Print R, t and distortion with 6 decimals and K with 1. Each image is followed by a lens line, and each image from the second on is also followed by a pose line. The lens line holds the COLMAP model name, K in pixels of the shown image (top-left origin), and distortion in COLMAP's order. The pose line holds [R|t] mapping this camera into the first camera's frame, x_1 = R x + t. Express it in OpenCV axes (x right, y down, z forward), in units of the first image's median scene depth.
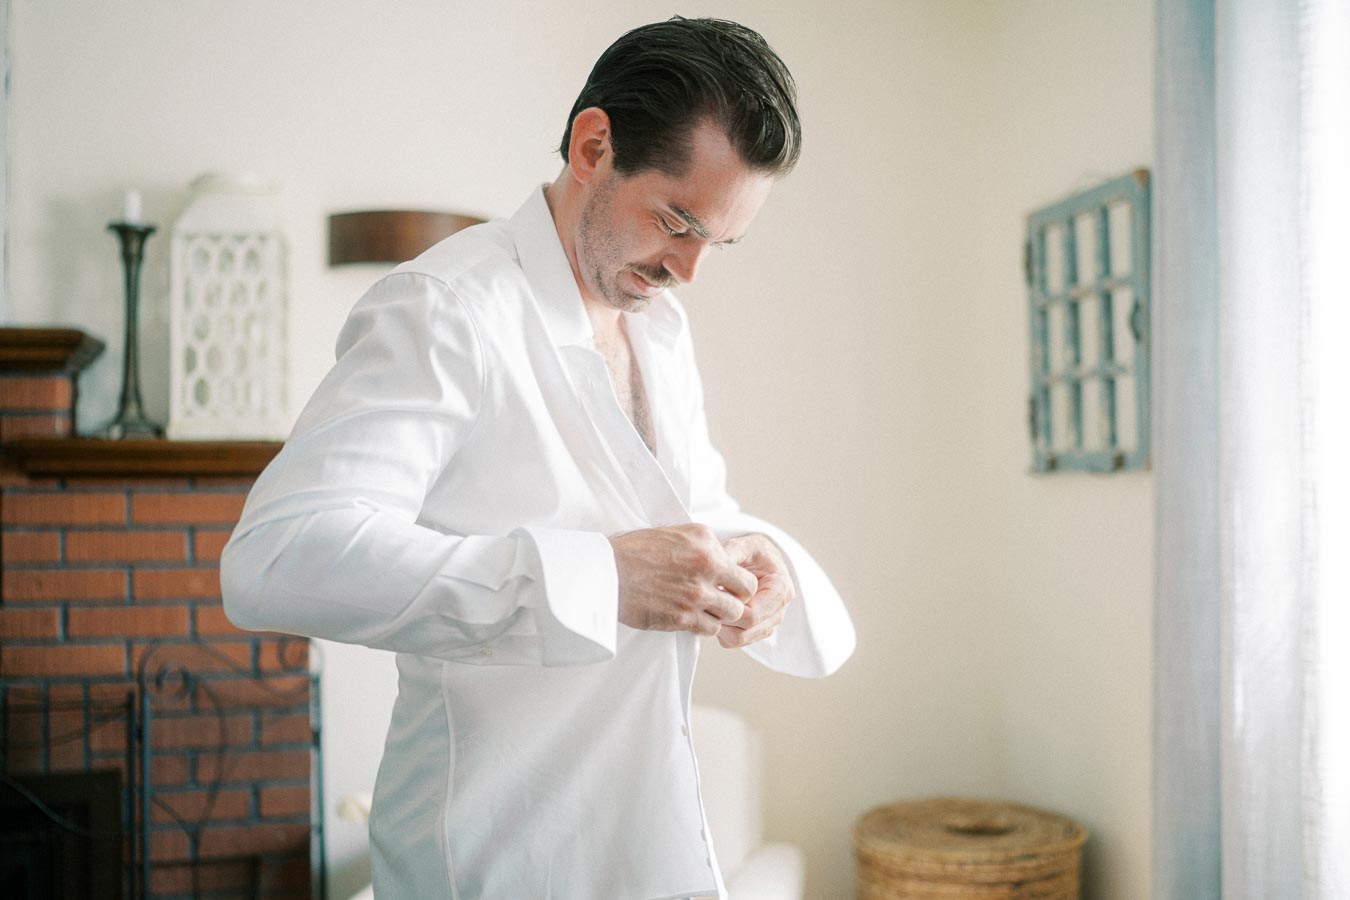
lens RADIAL K [[1318.3, 0, 680.1], [0, 1318.3, 436.6], [0, 0, 1]] dist [-0.011736, -0.004709]
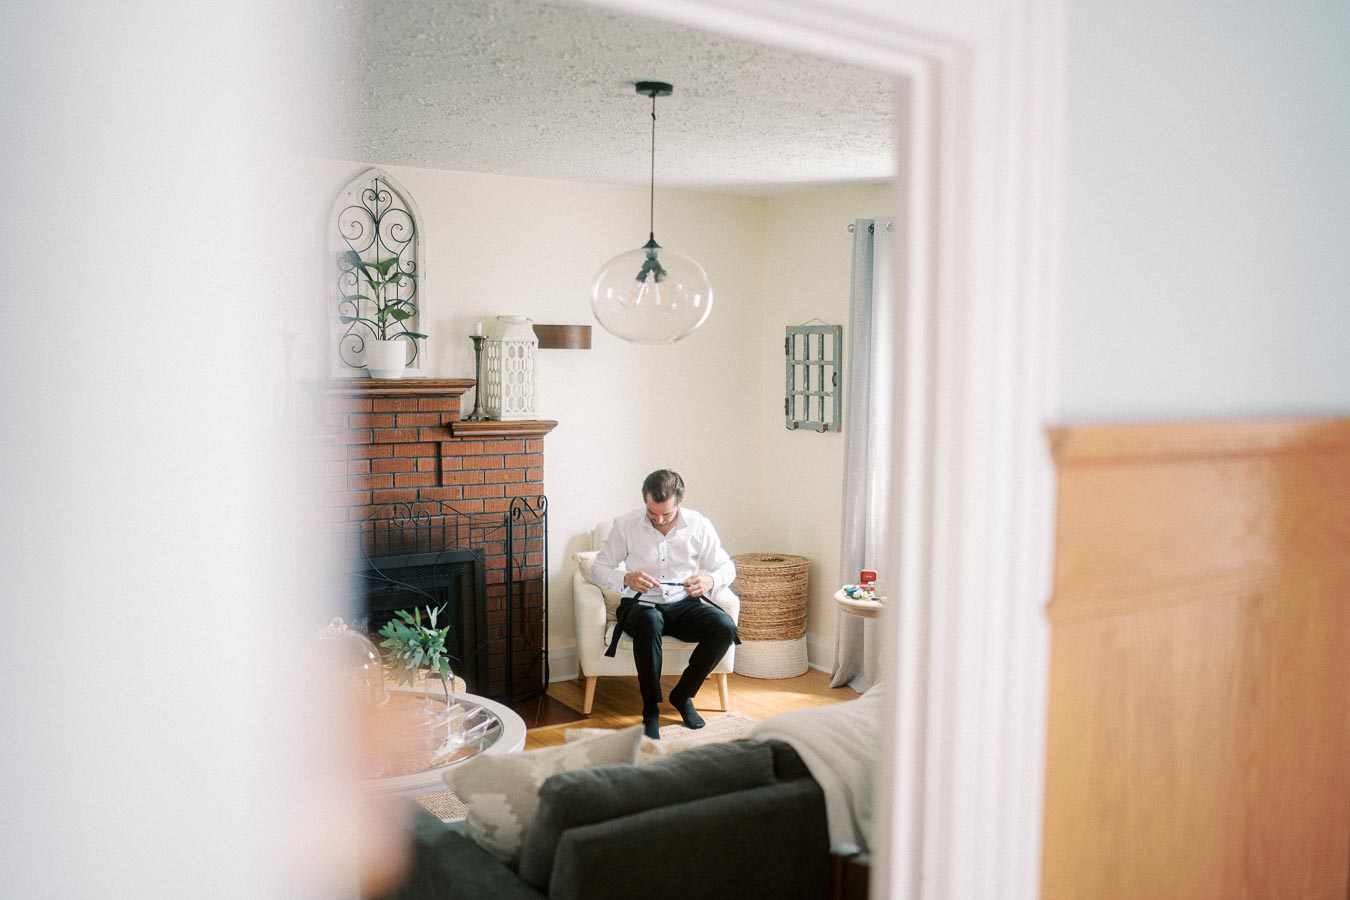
lens RADIAL K [[1318.3, 0, 680.1], [0, 1318.3, 436.6], [0, 0, 1]] dist [-0.011736, -0.004709]
pose [[0.931778, -0.007113, 0.362958, -0.960537], [-0.028547, 0.995276, 0.092790, -0.210359], [-0.361904, -0.096820, 0.927174, -1.470024]]
